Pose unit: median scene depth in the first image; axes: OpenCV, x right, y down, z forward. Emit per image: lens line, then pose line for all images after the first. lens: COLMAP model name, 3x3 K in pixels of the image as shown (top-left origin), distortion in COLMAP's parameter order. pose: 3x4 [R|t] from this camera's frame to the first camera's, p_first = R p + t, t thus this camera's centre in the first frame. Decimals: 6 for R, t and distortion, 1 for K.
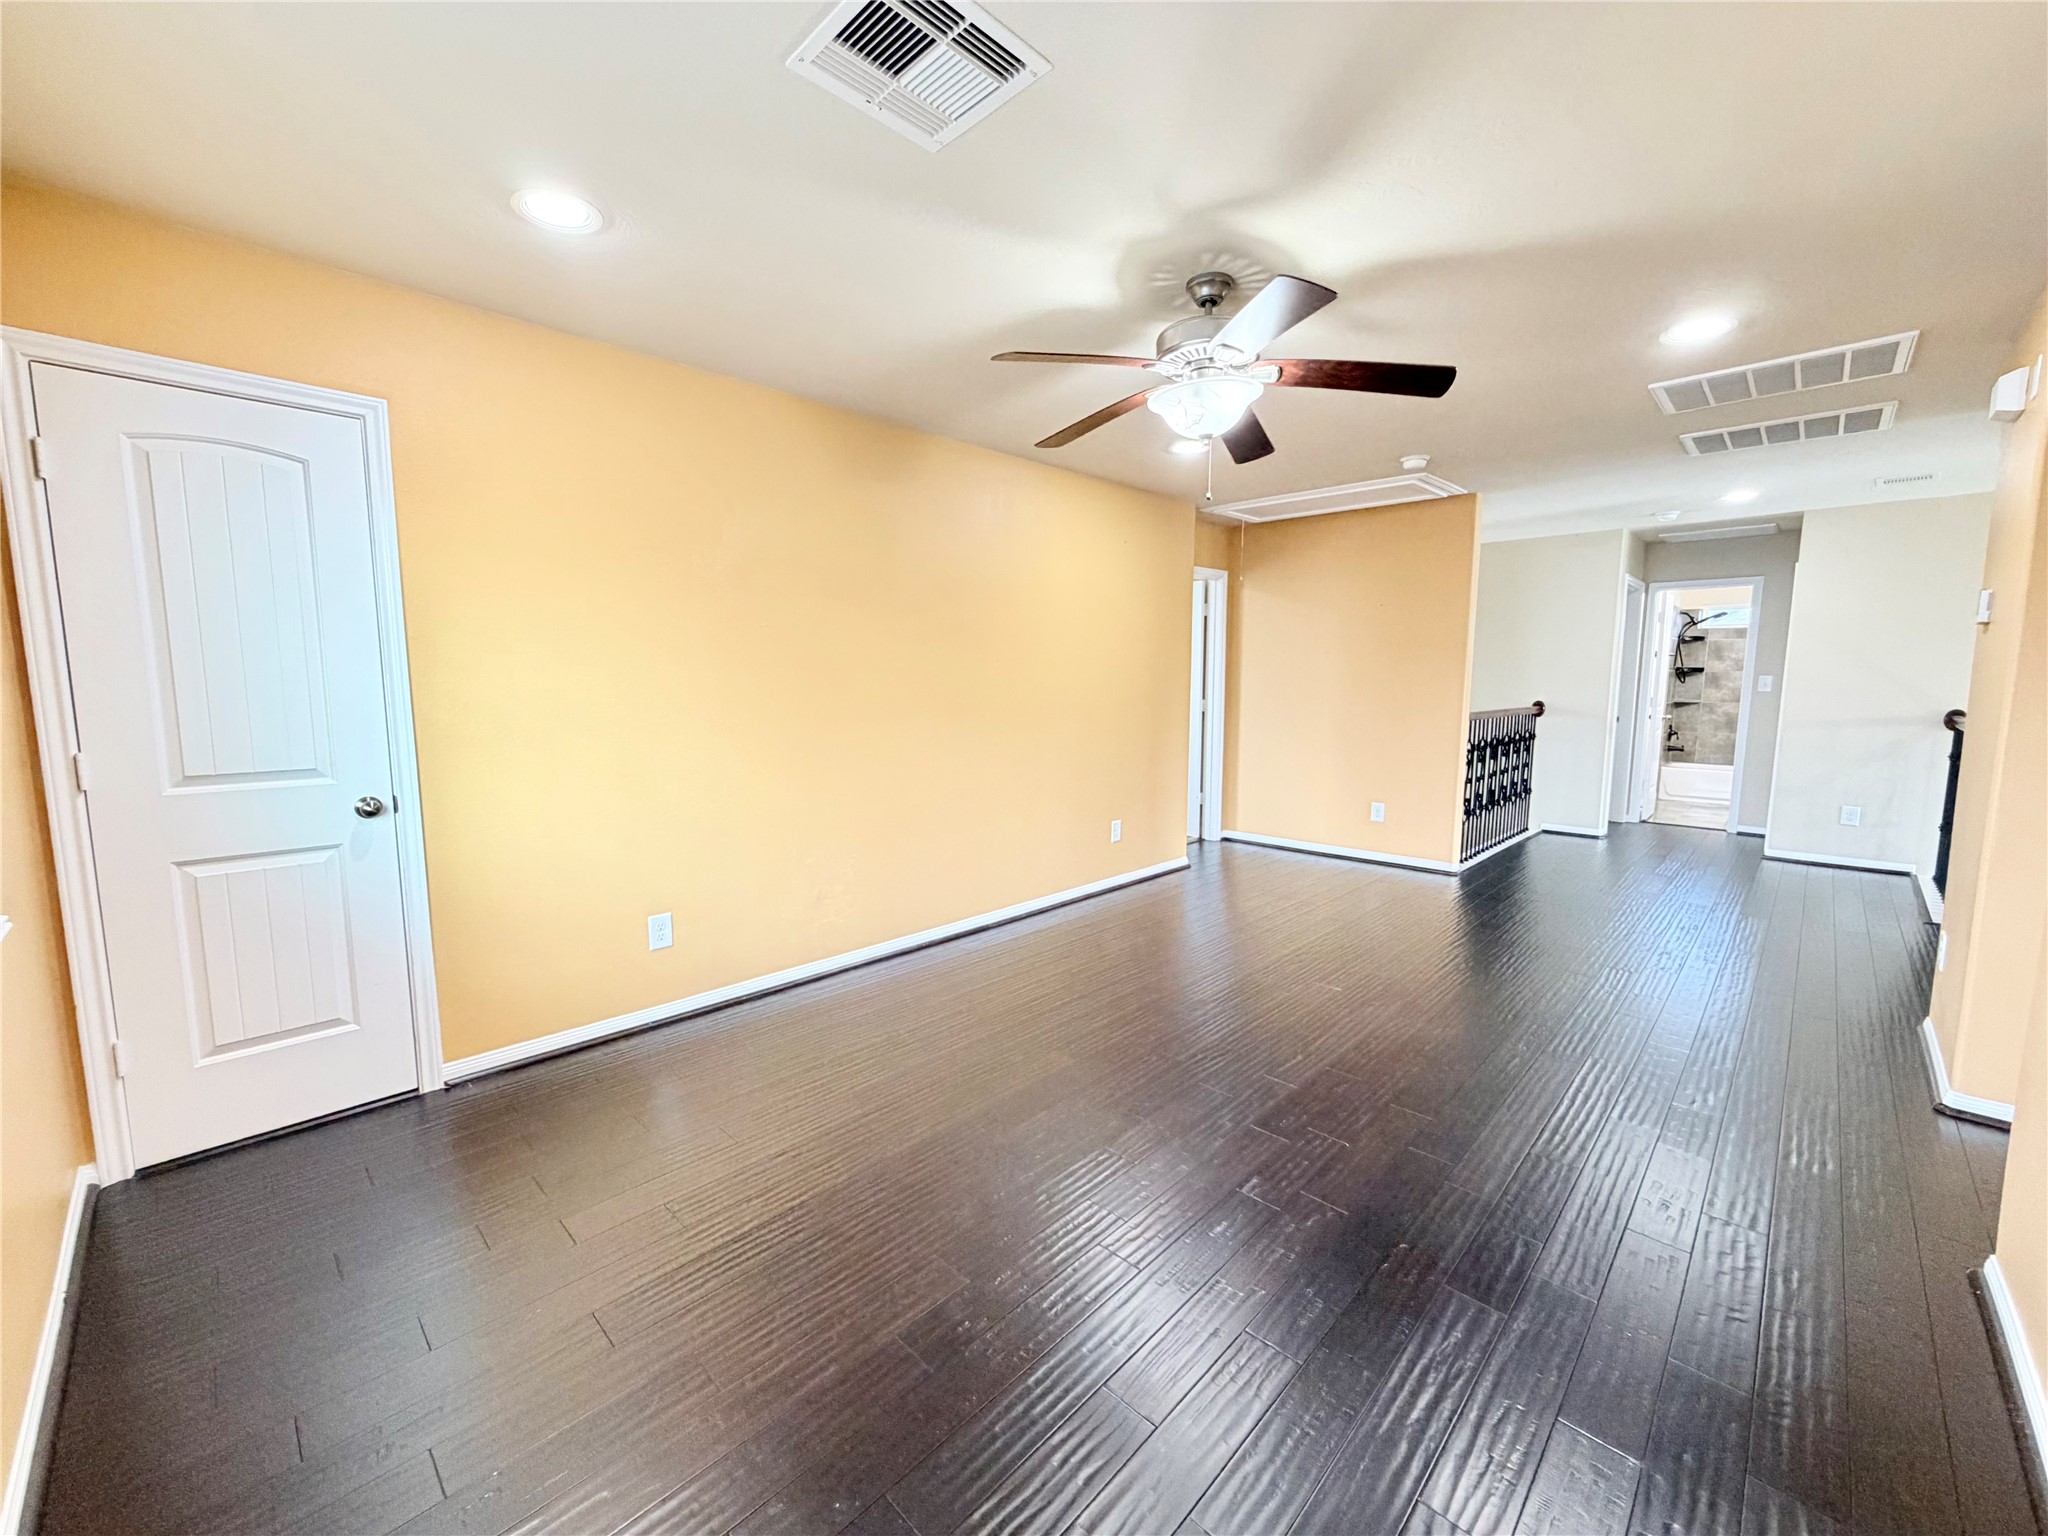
lens RADIAL K [[816.5, 0, 1022.9], [0, 816.5, 769.0], [0, 0, 1]] dist [-0.000199, 0.000970]
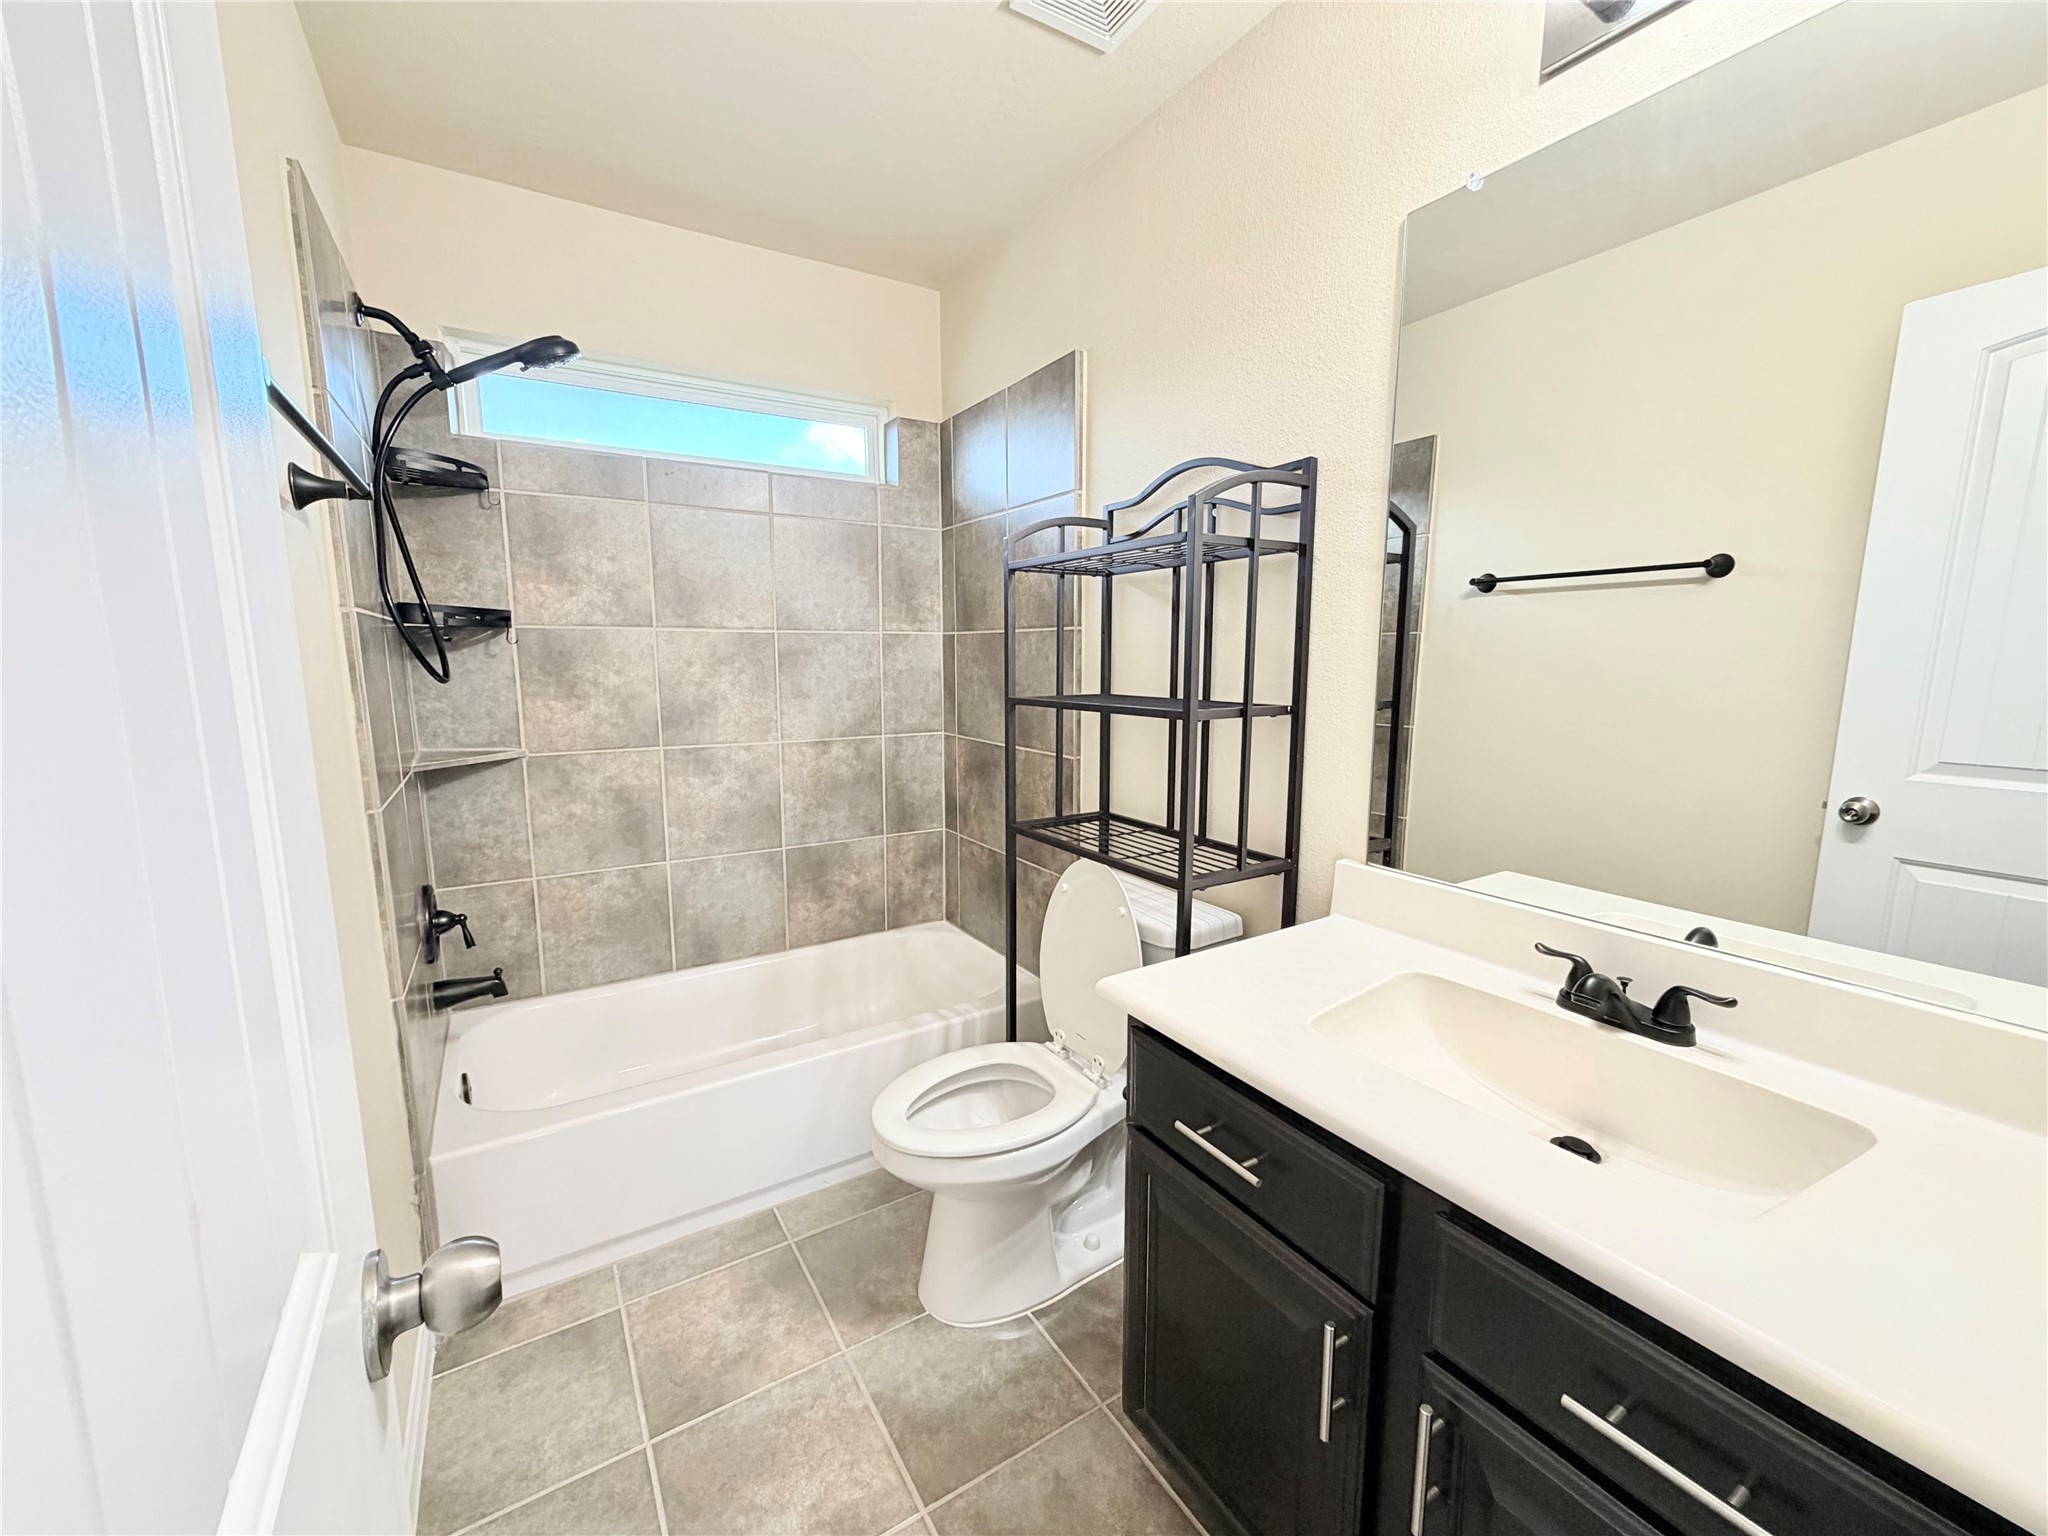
lens RADIAL K [[816.5, 0, 1014.3], [0, 816.5, 769.0], [0, 0, 1]] dist [-0.000199, 0.000970]
pose [[0.241600, -0.147860, 0.959045, 1.681707], [0.114793, 0.985738, 0.123057, -0.241028], [-0.963562, 0.080361, 0.255128, 2.118732]]
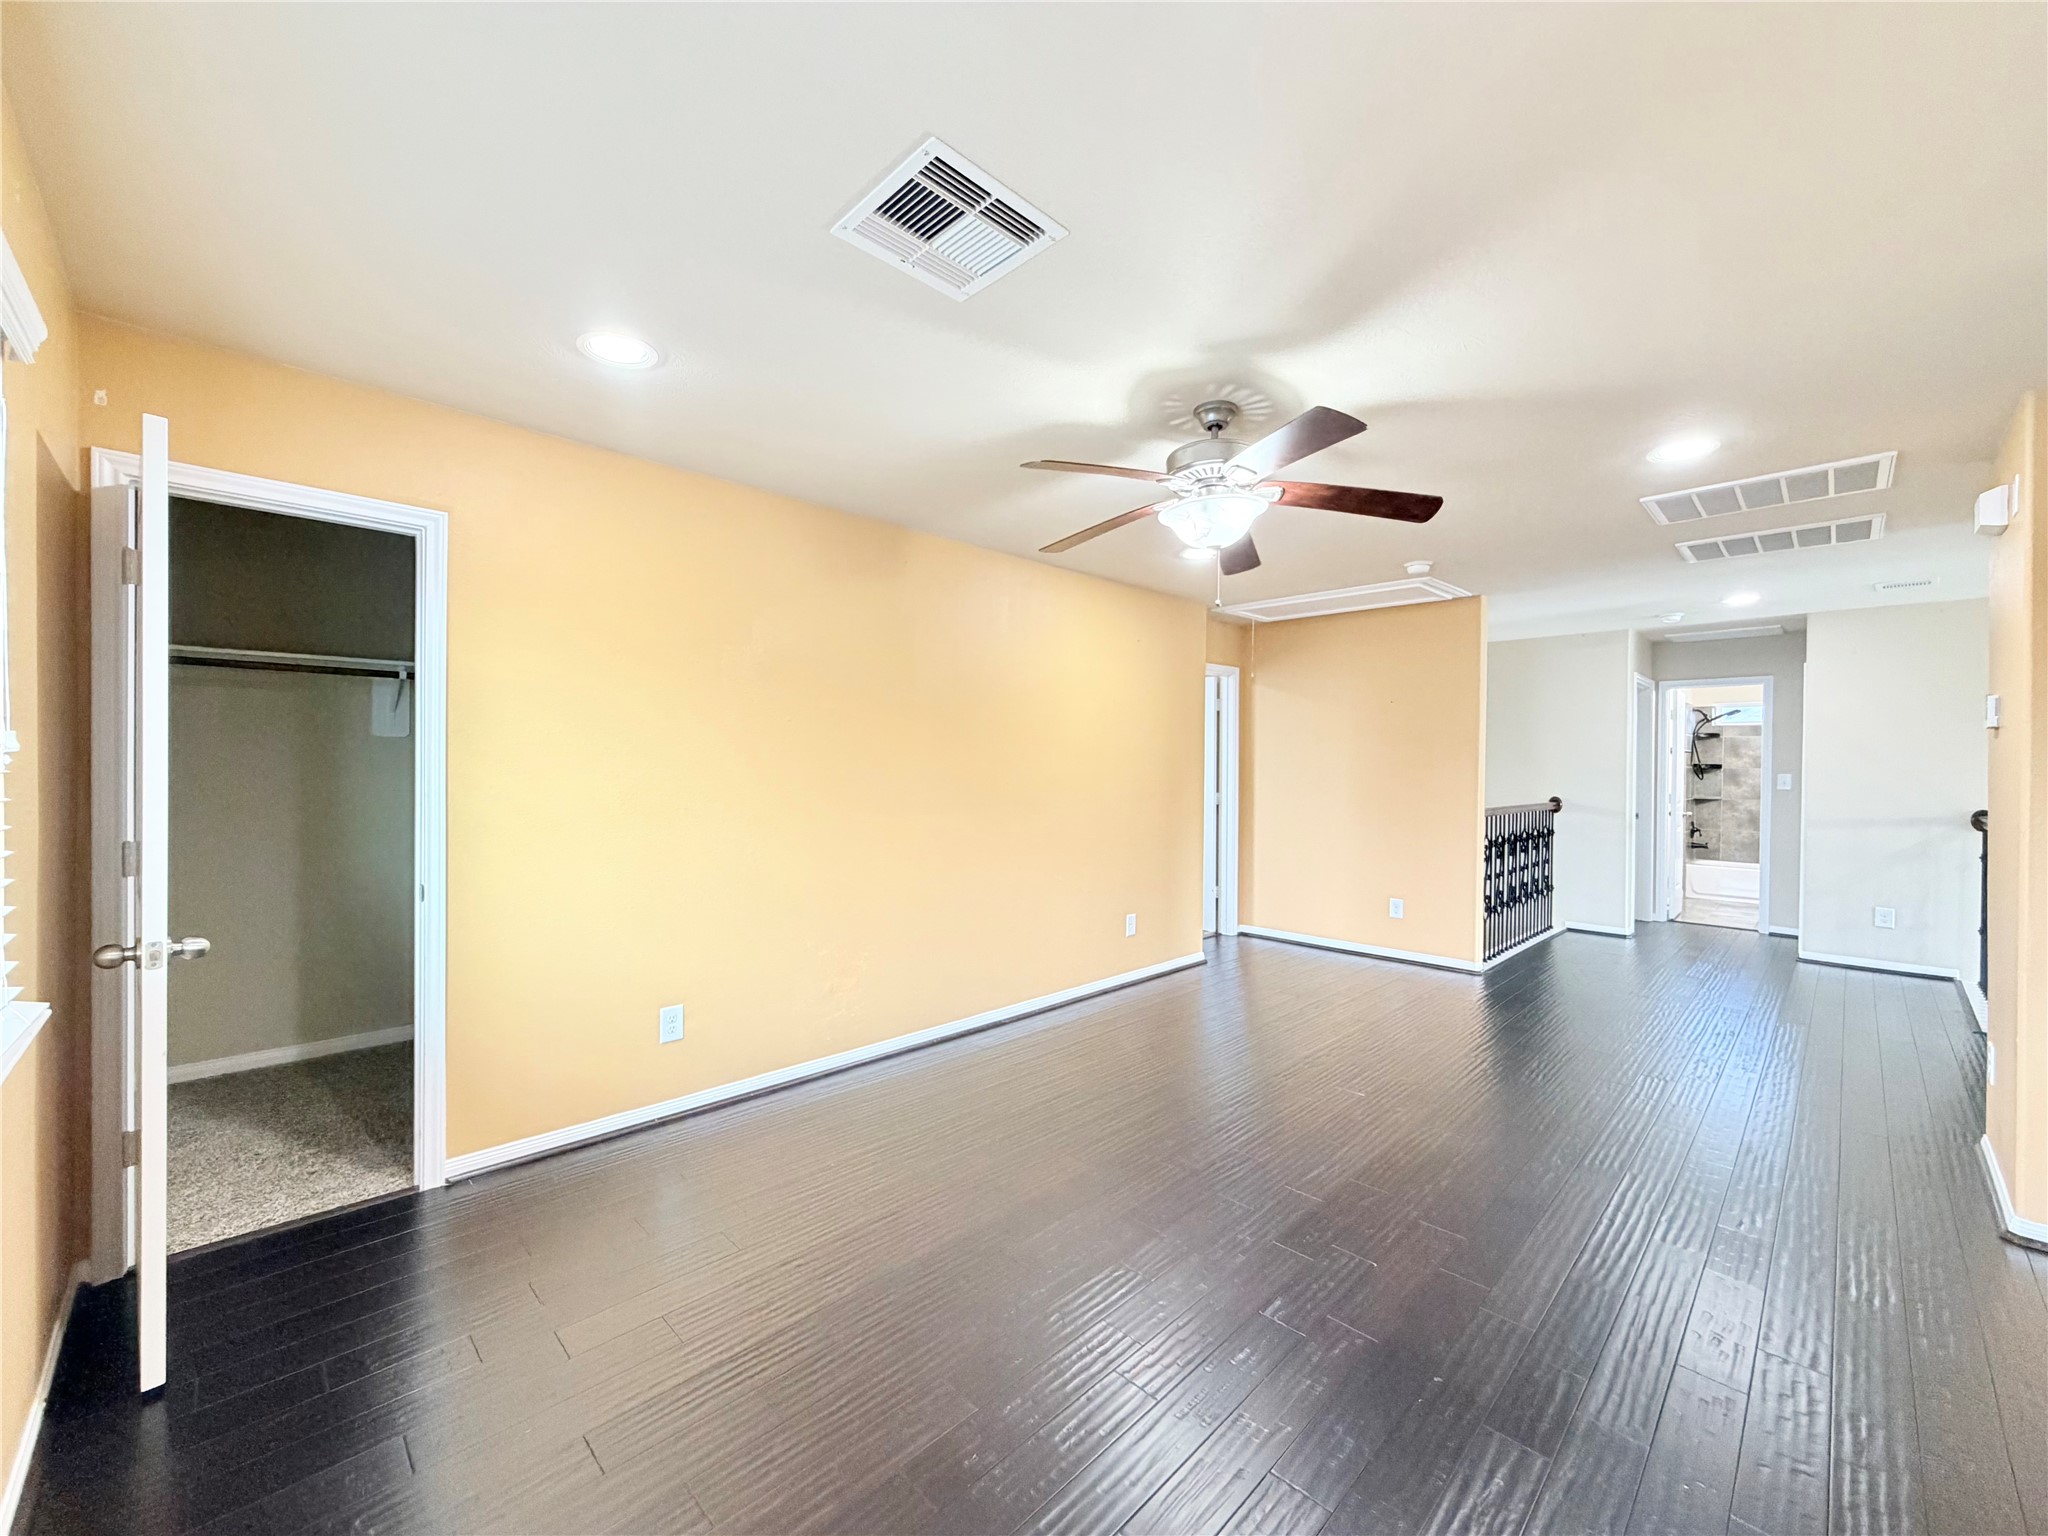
lens RADIAL K [[816.5, 0, 1021.5], [0, 816.5, 770.3], [0, 0, 1]] dist [-0.000199, 0.000970]
pose [[0.999778, 0.007182, -0.019809, -0.000780], [-0.009255, 0.994257, -0.106618, -0.007083], [0.018930, 0.106777, 0.994103, -0.015884]]
